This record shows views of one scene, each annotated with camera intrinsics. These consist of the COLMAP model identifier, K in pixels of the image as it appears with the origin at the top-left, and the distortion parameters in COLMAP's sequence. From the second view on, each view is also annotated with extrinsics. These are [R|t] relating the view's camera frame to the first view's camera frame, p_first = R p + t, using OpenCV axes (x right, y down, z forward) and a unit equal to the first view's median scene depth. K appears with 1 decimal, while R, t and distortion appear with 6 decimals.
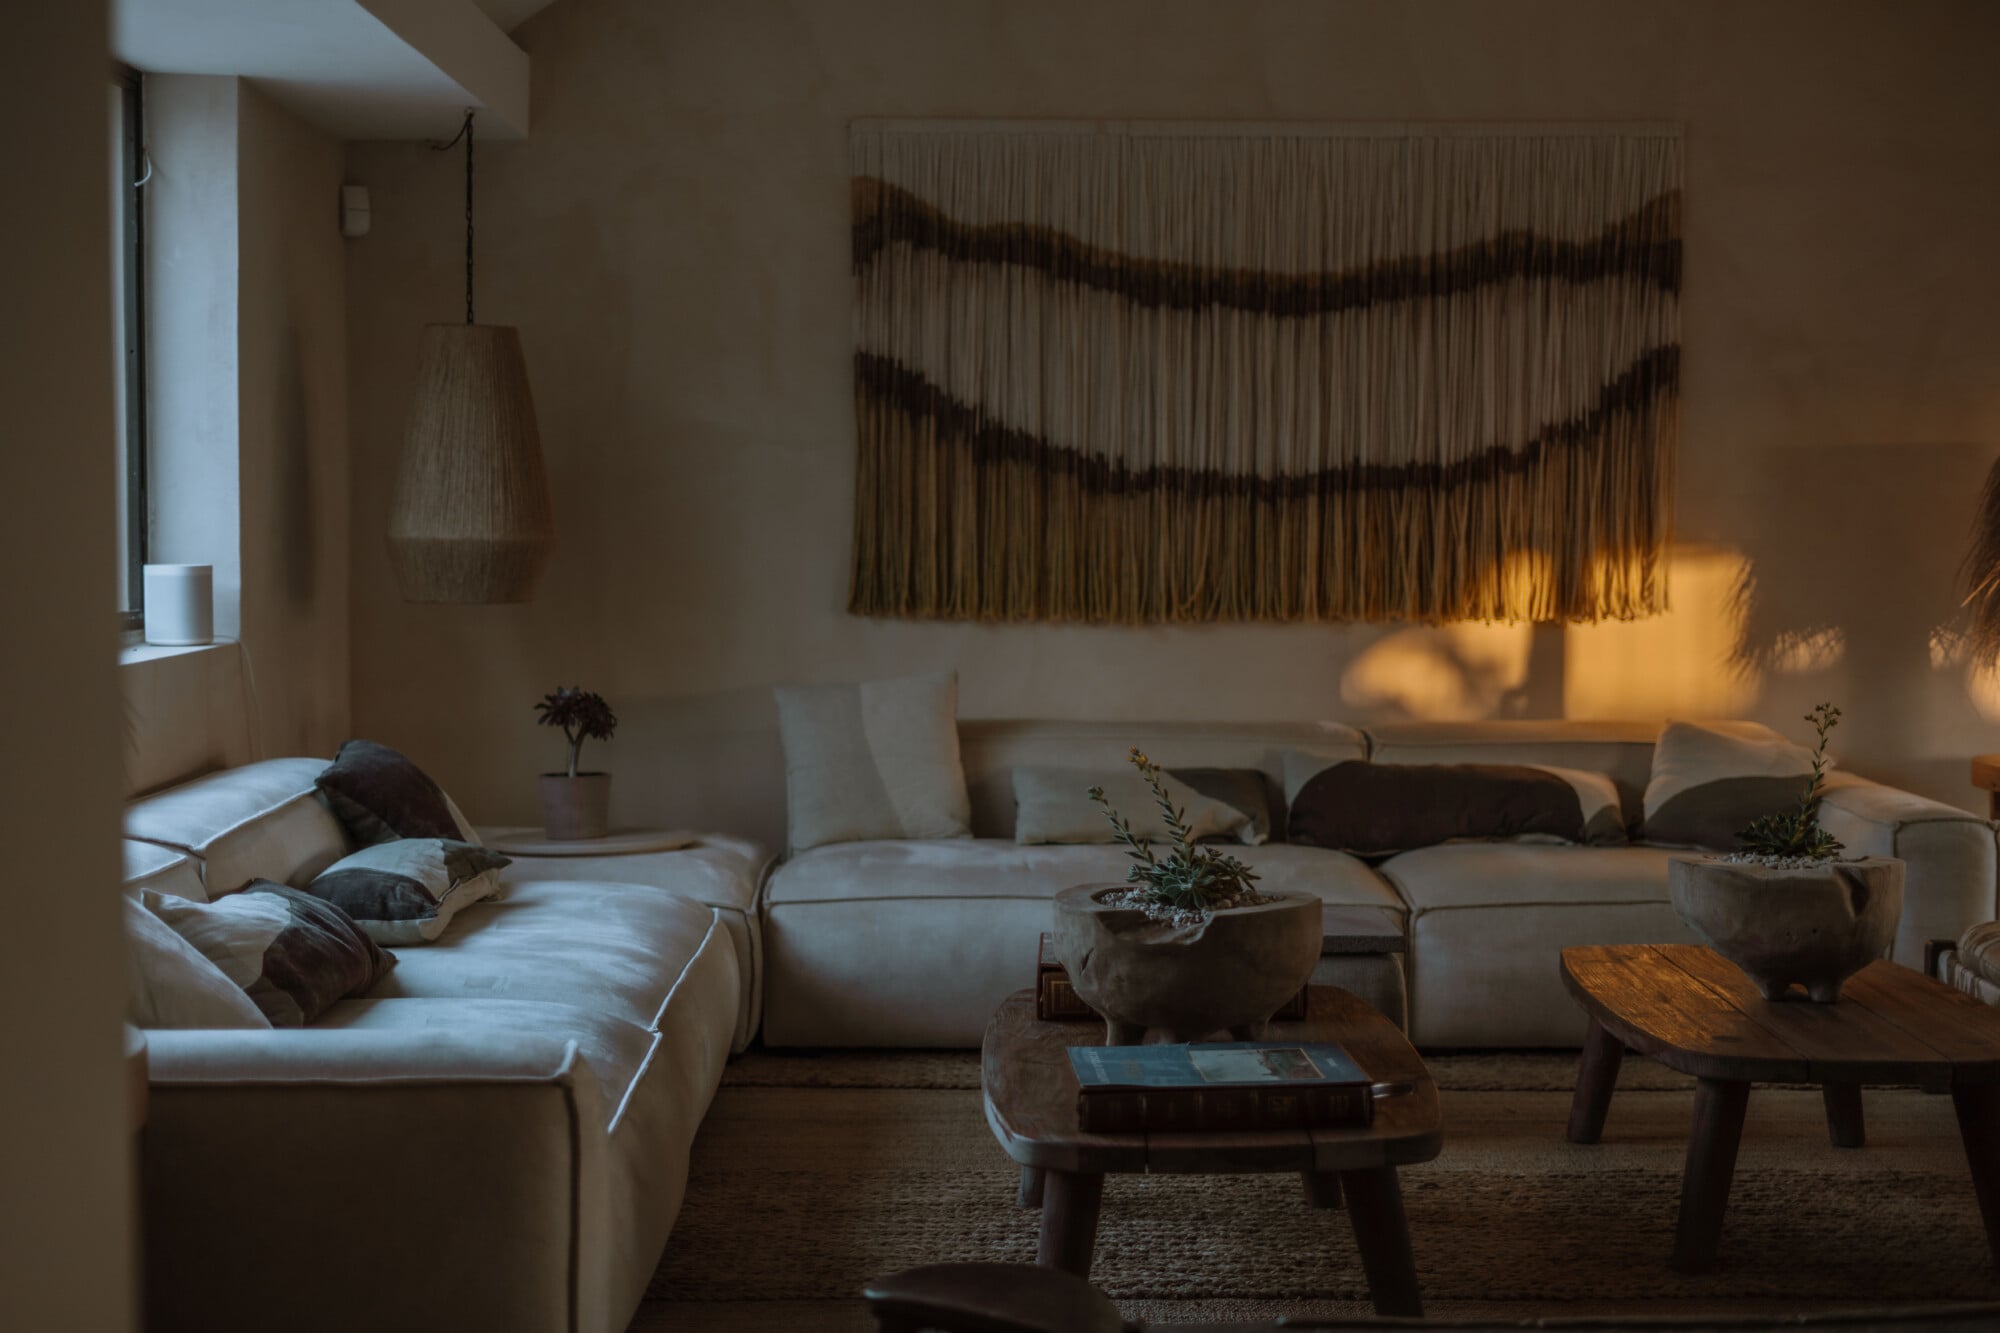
lens RADIAL K [[3149.7, 0, 1001.0], [0, 3149.7, 730.0], [0, 0, 1]] dist [0.010811, 0.092050]
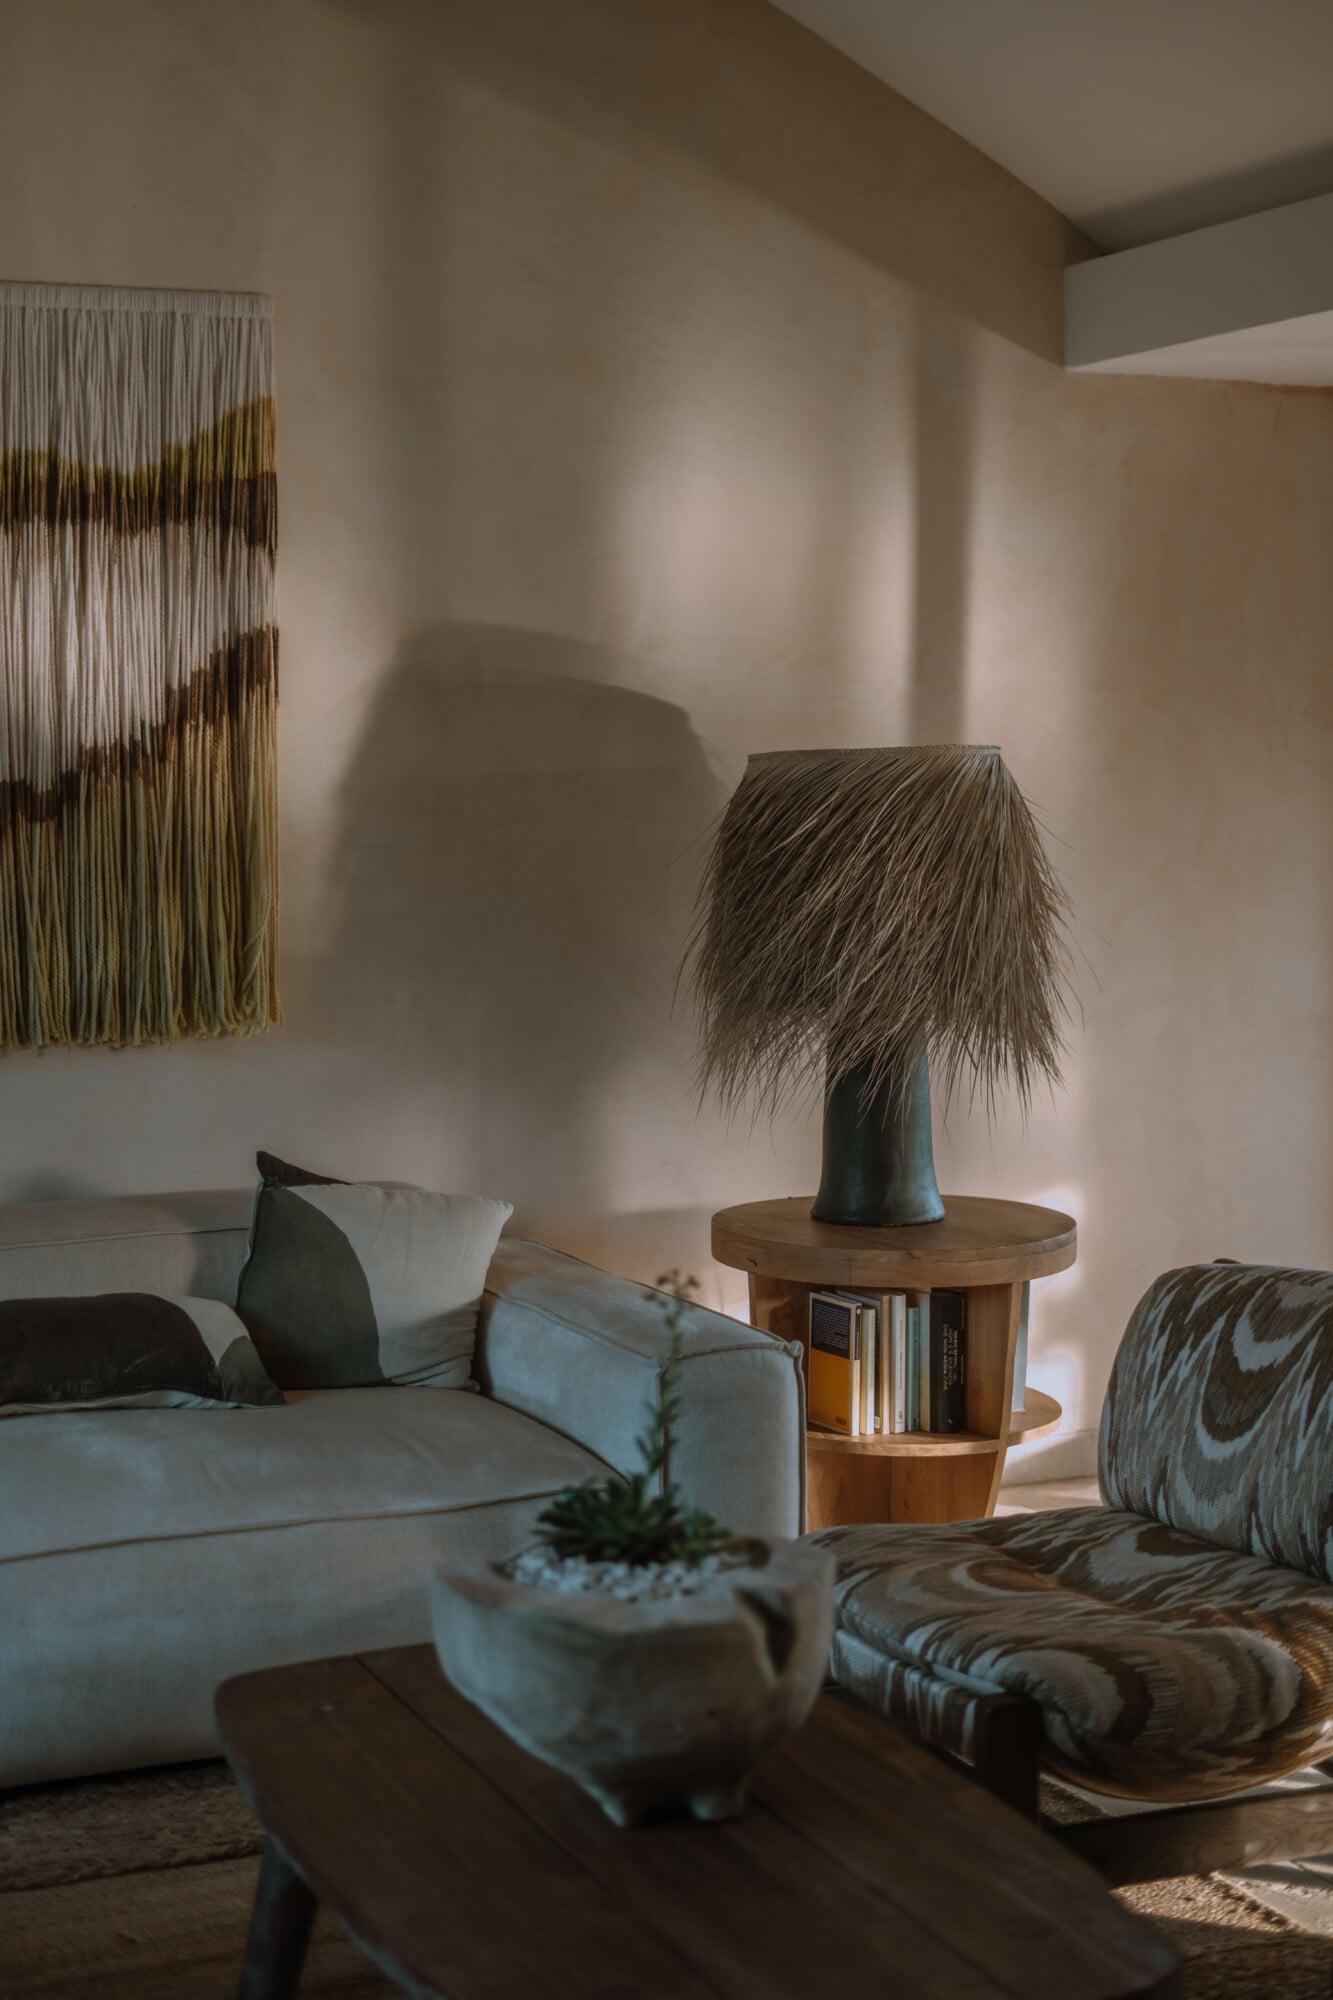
lens RADIAL K [[3066.4, 0, 666.5], [0, 3066.4, 1000.0], [0, 0, 1]] dist [-0.020839, 0.088210]
pose [[0.920135, -0.040224, 0.389530, 0.032682], [0.035774, 0.999185, 0.018673, -0.051932], [-0.389963, -0.003247, 0.920825, 0.363865]]
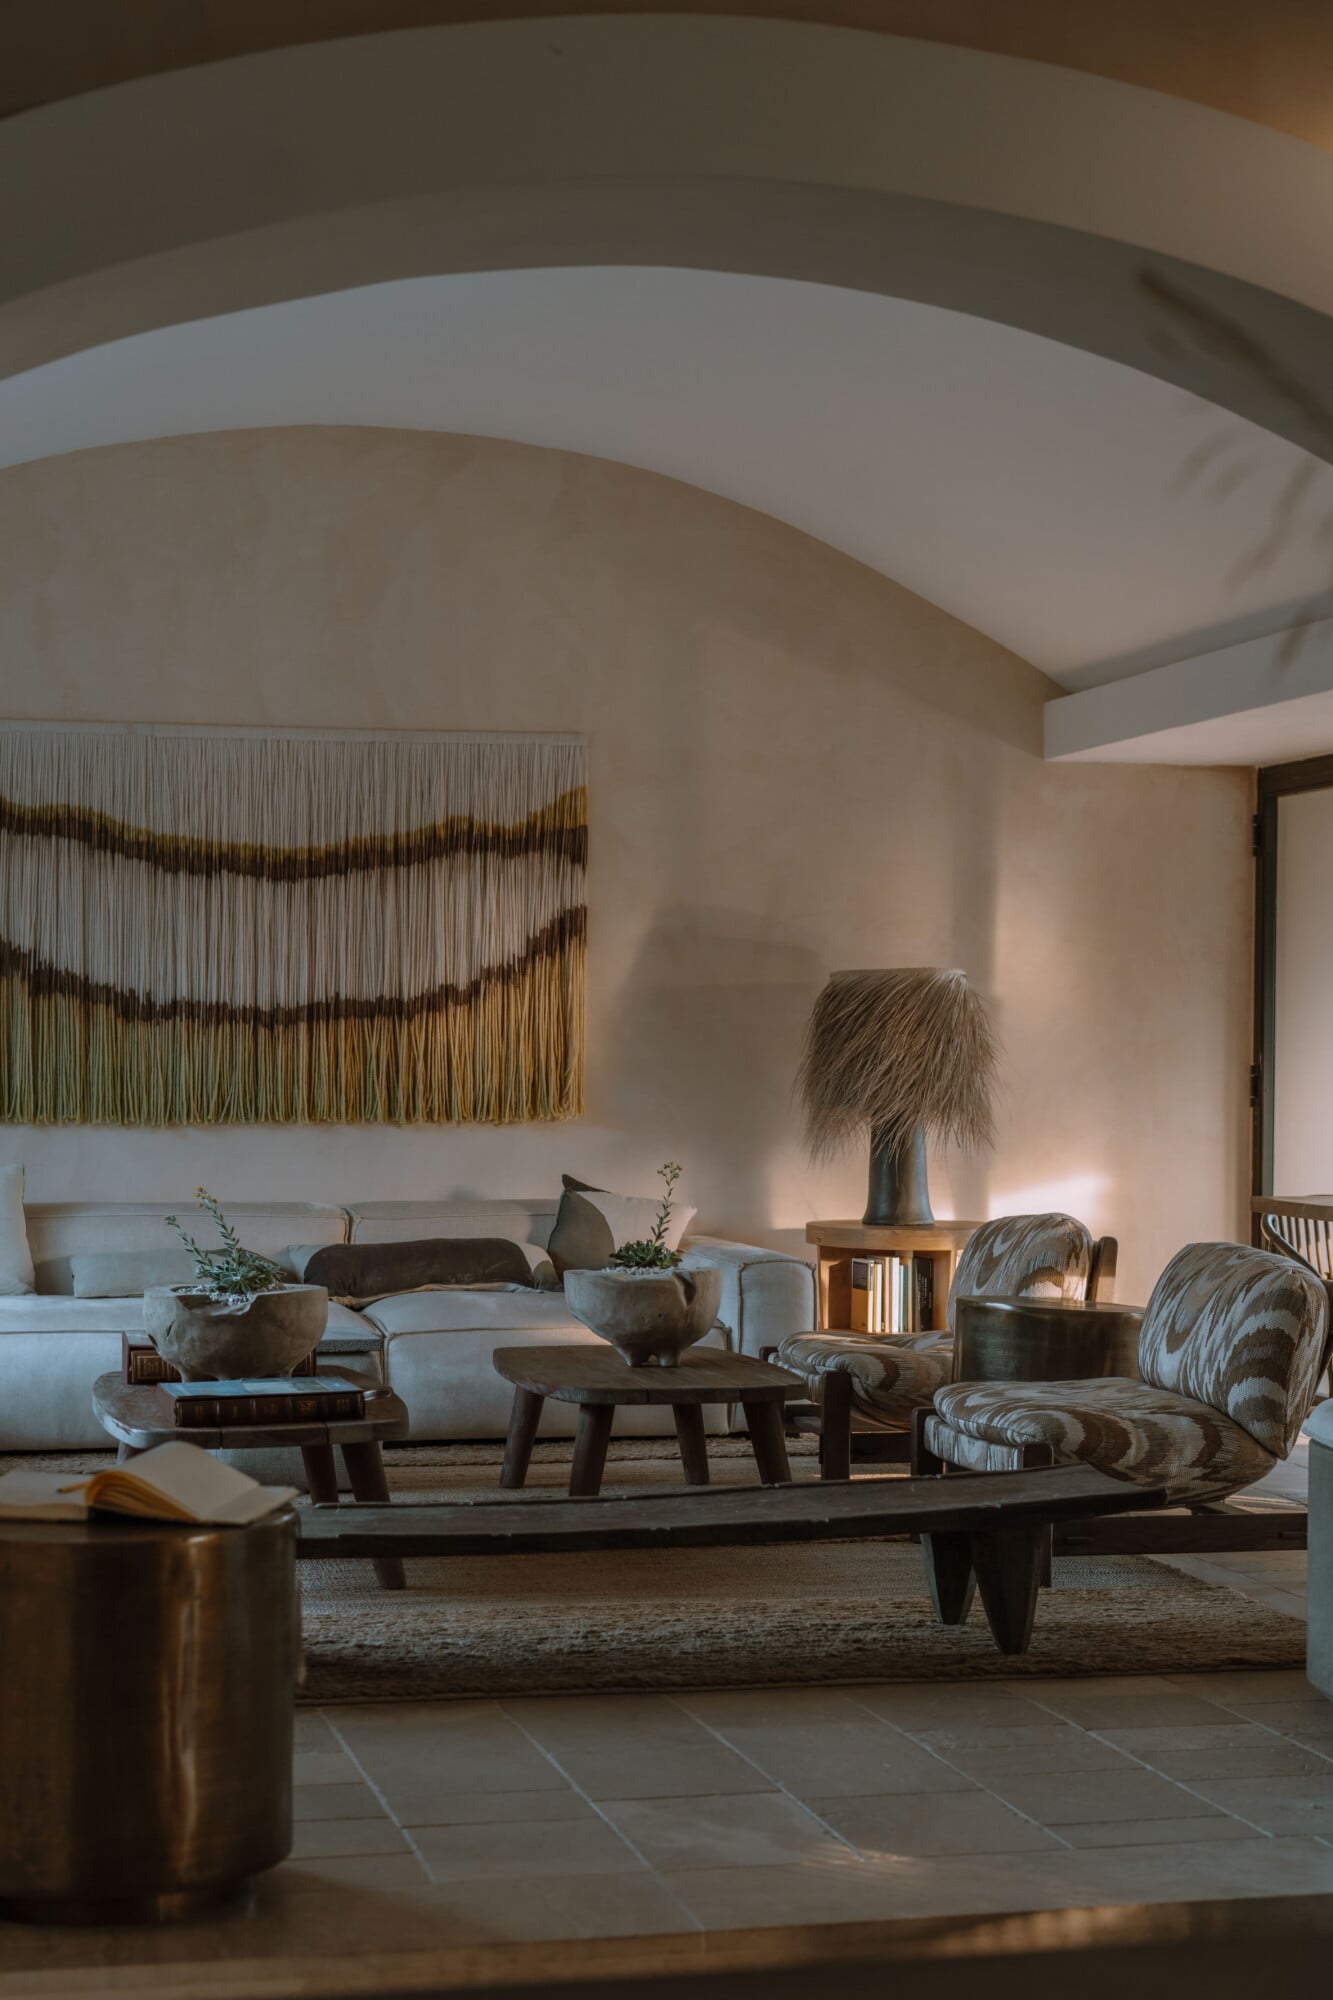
lens RADIAL K [[3946.0, 0, 674.2], [0, 3946.0, 1126.7], [0, 0, 1]] dist [-0.118115, 2.381426]
pose [[0.978905, -0.004354, 0.204269, -0.078510], [0.015241, 0.998543, -0.051756, 0.051131], [-0.203746, 0.053778, 0.977546, -0.572537]]
